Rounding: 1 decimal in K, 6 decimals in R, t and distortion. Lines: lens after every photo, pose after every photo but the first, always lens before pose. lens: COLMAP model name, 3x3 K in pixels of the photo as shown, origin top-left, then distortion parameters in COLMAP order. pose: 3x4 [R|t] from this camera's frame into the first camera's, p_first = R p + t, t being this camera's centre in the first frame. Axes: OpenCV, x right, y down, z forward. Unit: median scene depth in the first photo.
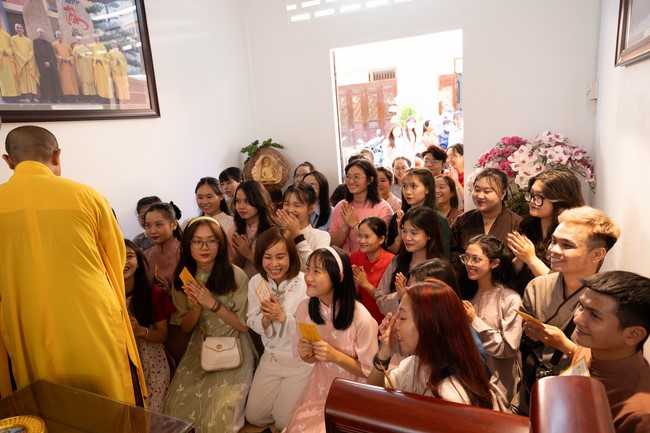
lens RADIAL K [[439.2, 0, 325.0], [0, 439.2, 216.5], [0, 0, 1]] dist [-0.019287, 0.059200]
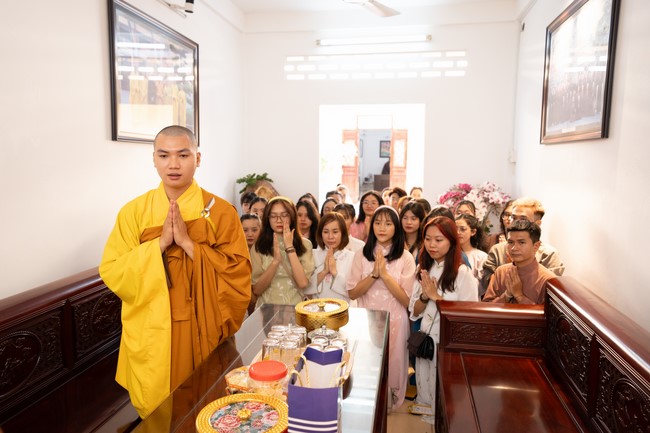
lens RADIAL K [[492.7, 0, 325.0], [0, 492.7, 216.5], [0, 0, 1]] dist [-0.002656, 0.061842]
pose [[0.958352, 0.052202, 0.280778, -0.354502], [-0.018333, 0.992370, -0.121927, 0.100506], [-0.285000, 0.111701, 0.951997, -0.296897]]
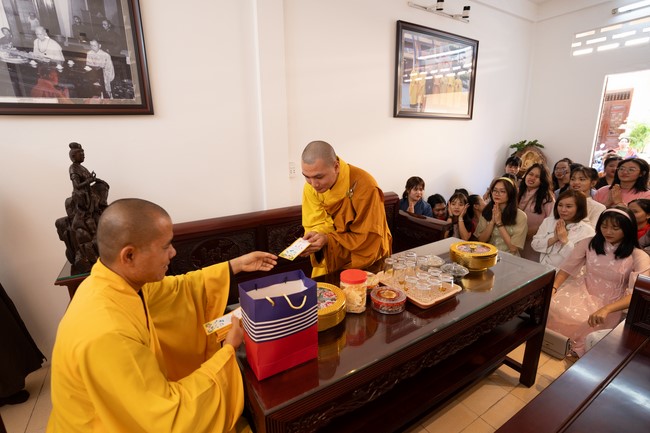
lens RADIAL K [[316.3, 0, 325.0], [0, 316.3, 216.5], [0, 0, 1]] dist [-0.066917, 0.028313]
pose [[0.840968, 0.194710, -0.504837, -0.157035], [-0.163735, 0.980842, 0.105546, 0.077869], [0.515716, -0.006101, 0.856738, -0.224600]]
